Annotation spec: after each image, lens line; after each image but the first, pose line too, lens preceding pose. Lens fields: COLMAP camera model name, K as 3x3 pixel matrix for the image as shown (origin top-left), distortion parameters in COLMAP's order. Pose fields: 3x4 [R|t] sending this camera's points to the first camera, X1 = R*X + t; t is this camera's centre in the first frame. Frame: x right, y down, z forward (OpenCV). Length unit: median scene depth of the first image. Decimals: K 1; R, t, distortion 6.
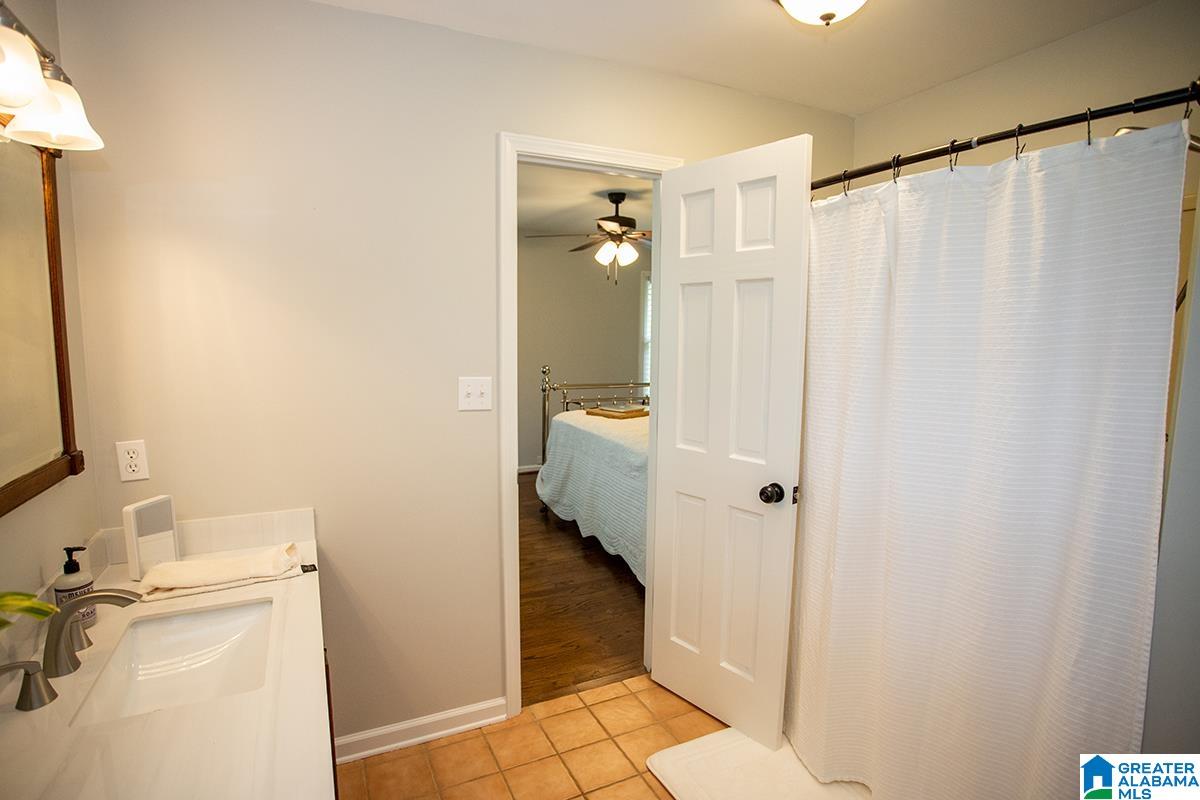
lens RADIAL K [[606.3, 0, 570.6], [0, 606.3, 403.9], [0, 0, 1]] dist [-0.031948, 0.000478]
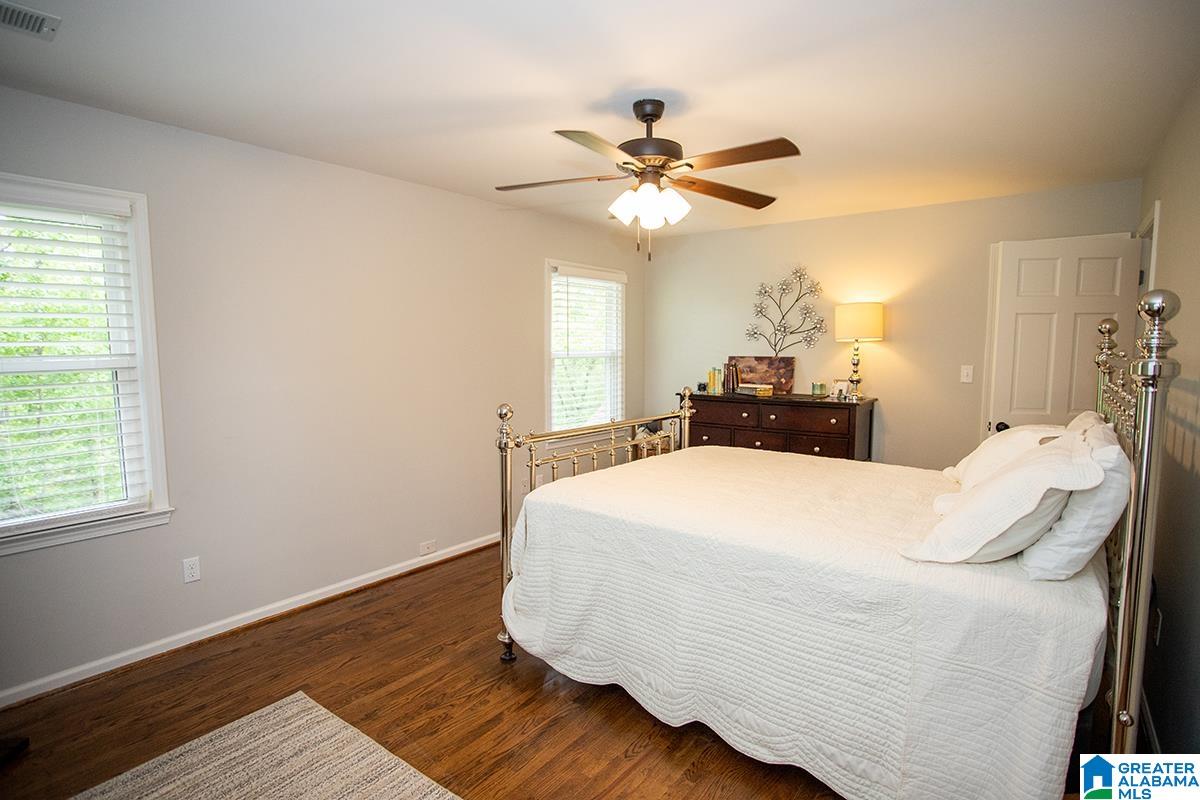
lens RADIAL K [[606.3, 0, 570.6], [0, 606.3, 403.9], [0, 0, 1]] dist [-0.031948, 0.000478]
pose [[0.897322, -0.053233, 0.438155, -0.254950], [0.065017, 0.997813, -0.011926, -0.057403], [-0.436562, 0.039189, 0.898820, 0.518415]]
